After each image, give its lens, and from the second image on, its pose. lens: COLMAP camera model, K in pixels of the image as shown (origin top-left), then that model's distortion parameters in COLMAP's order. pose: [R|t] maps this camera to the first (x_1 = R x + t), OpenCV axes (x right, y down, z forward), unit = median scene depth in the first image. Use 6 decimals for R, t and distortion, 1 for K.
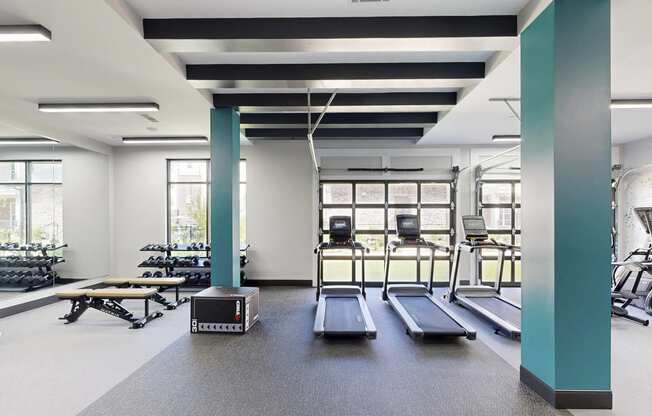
lens RADIAL K [[301.4, 0, 326.0], [0, 301.4, 208.0], [0, 0, 1]] dist [-0.034416, 0.018242]
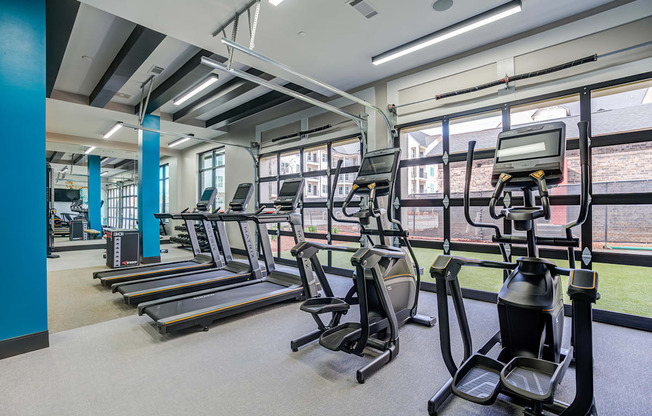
lens RADIAL K [[301.4, 0, 326.0], [0, 301.4, 208.0], [0, 0, 1]] dist [-0.034416, 0.018242]
pose [[0.733492, -0.003633, -0.679689, 0.863816], [0.011897, 0.999901, 0.007494, 0.084969], [0.679594, -0.013583, 0.733462, 0.394633]]
